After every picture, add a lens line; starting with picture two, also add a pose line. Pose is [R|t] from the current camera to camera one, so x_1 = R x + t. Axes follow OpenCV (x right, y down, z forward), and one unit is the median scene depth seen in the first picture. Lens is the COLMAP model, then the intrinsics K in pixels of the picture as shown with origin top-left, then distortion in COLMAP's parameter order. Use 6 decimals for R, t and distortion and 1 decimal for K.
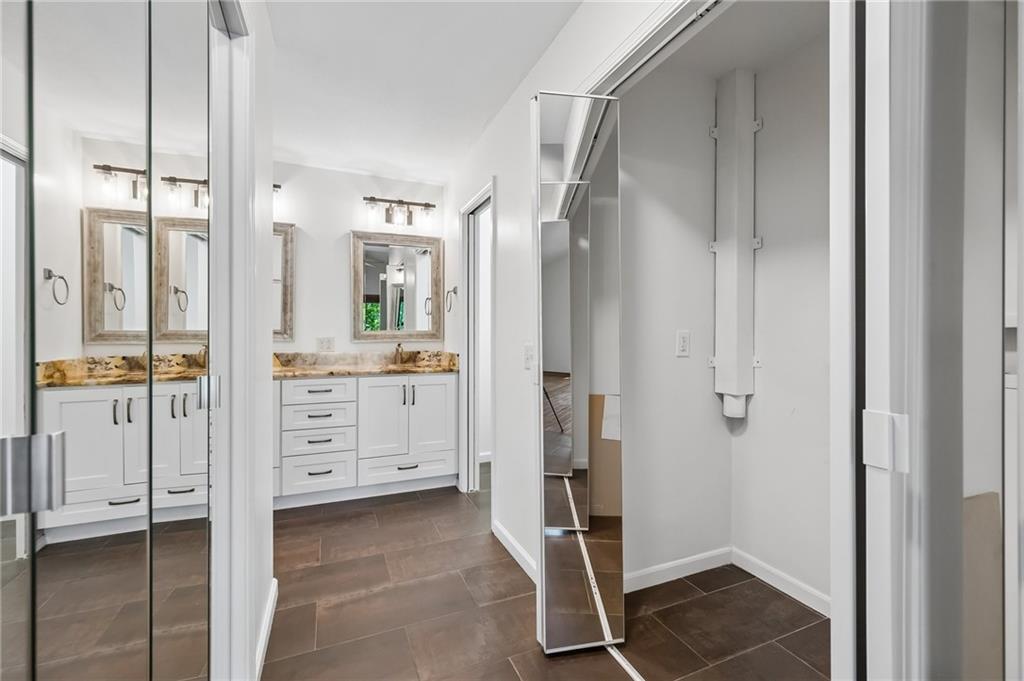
lens RADIAL K [[431.8, 0, 512.3], [0, 431.8, 333.2], [0, 0, 1]] dist [0.001571, 0.000632]
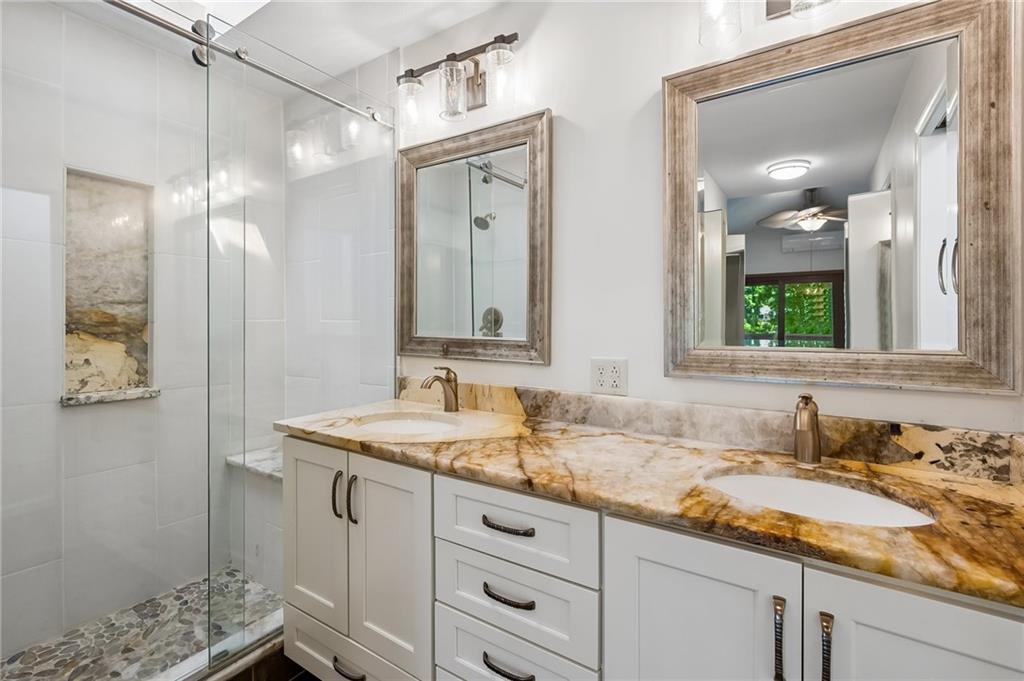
lens RADIAL K [[465.7, 0, 511.8], [0, 465.7, 327.3], [0, 0, 1]] dist [0.005380, 0.000975]
pose [[0.559432, 0.003534, -0.828869, -0.110550], [-0.008864, 0.999959, -0.001719, -0.020286], [0.828829, 0.008309, 0.559440, 0.663389]]
